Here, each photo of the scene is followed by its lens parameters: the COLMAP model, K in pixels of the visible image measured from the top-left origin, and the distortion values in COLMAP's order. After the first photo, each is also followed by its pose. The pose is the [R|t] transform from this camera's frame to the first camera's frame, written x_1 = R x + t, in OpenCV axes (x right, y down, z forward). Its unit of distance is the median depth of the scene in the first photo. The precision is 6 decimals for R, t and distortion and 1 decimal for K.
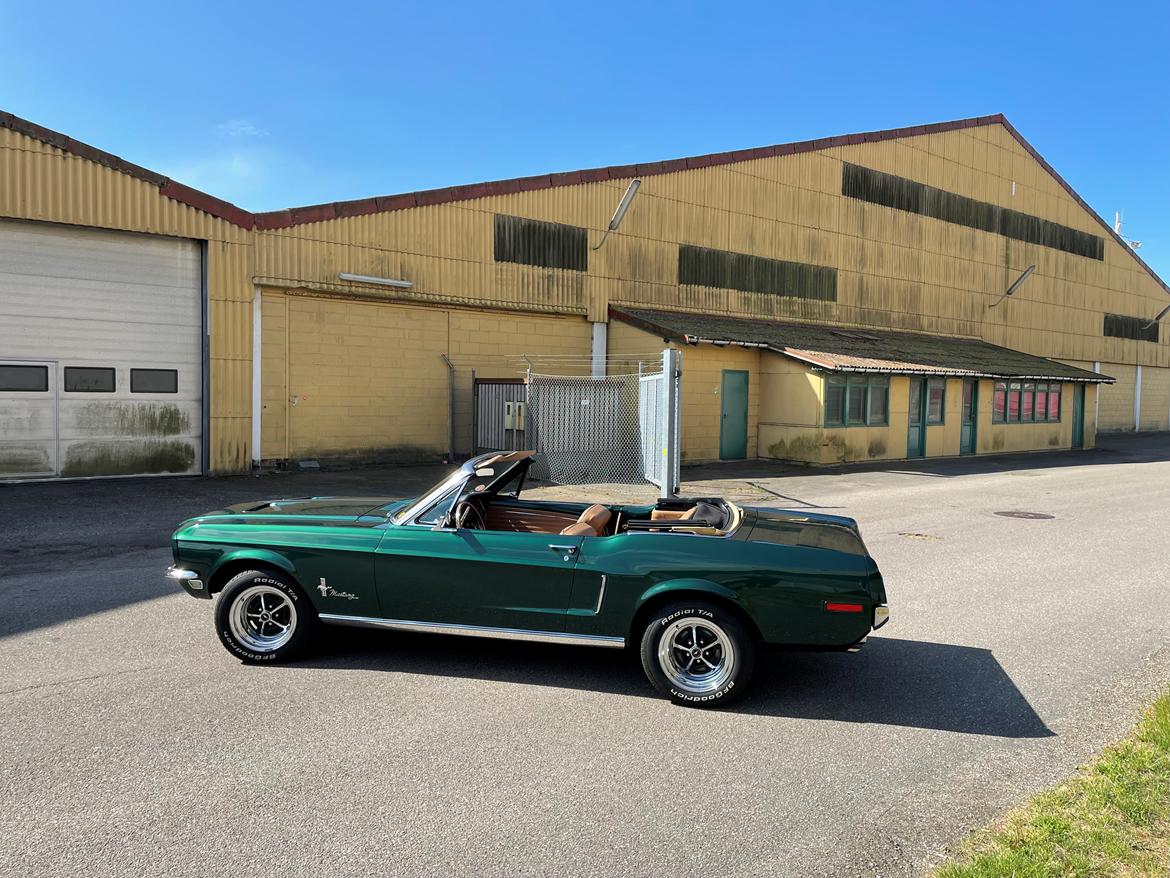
lens RADIAL K [[876.5, 0, 583.0], [0, 876.5, 434.0], [0, 0, 1]] dist [0.104484, -0.126886]
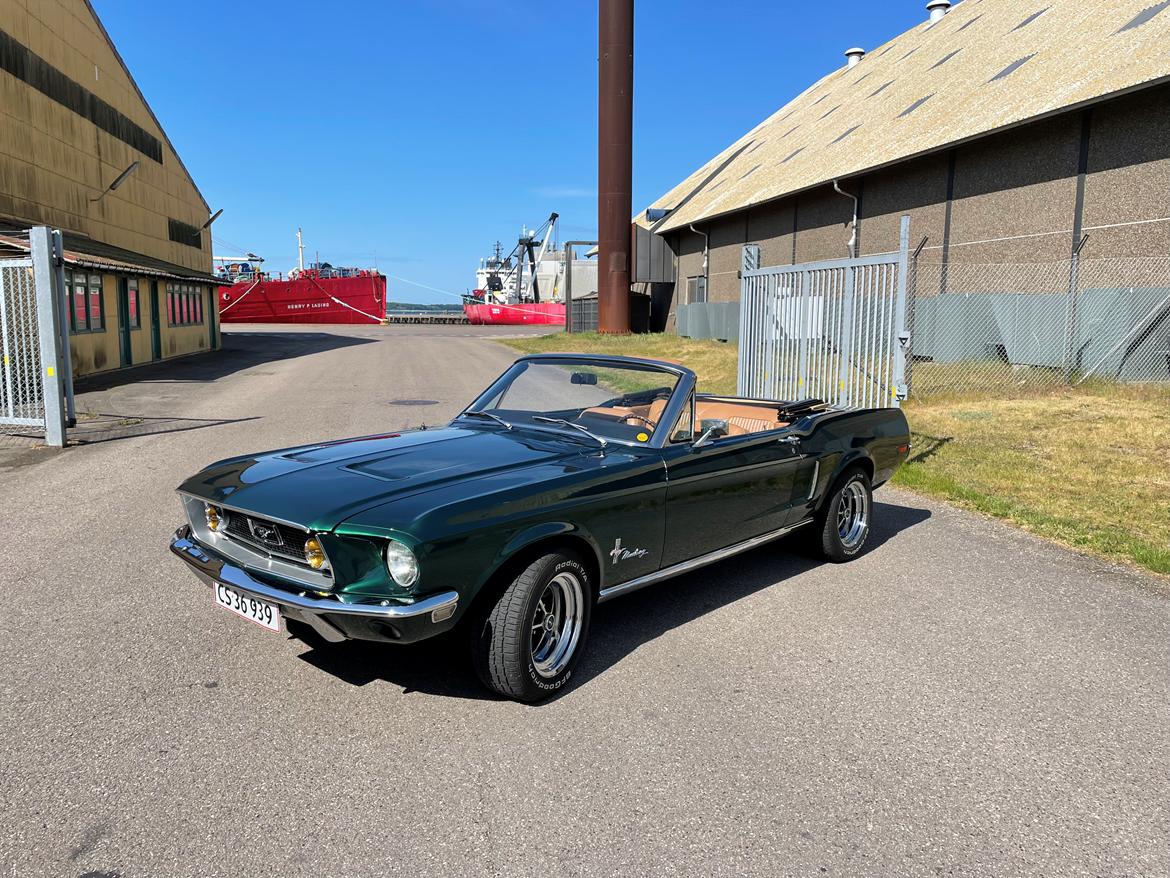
lens RADIAL K [[876.5, 0, 583.0], [0, 876.5, 434.0], [0, 0, 1]] dist [0.104484, -0.126886]
pose [[0.475139, -0.136286, 0.869292, -0.150679], [0.044699, 0.990395, 0.130841, -0.002437], [-0.878774, -0.023311, 0.476668, 0.114005]]
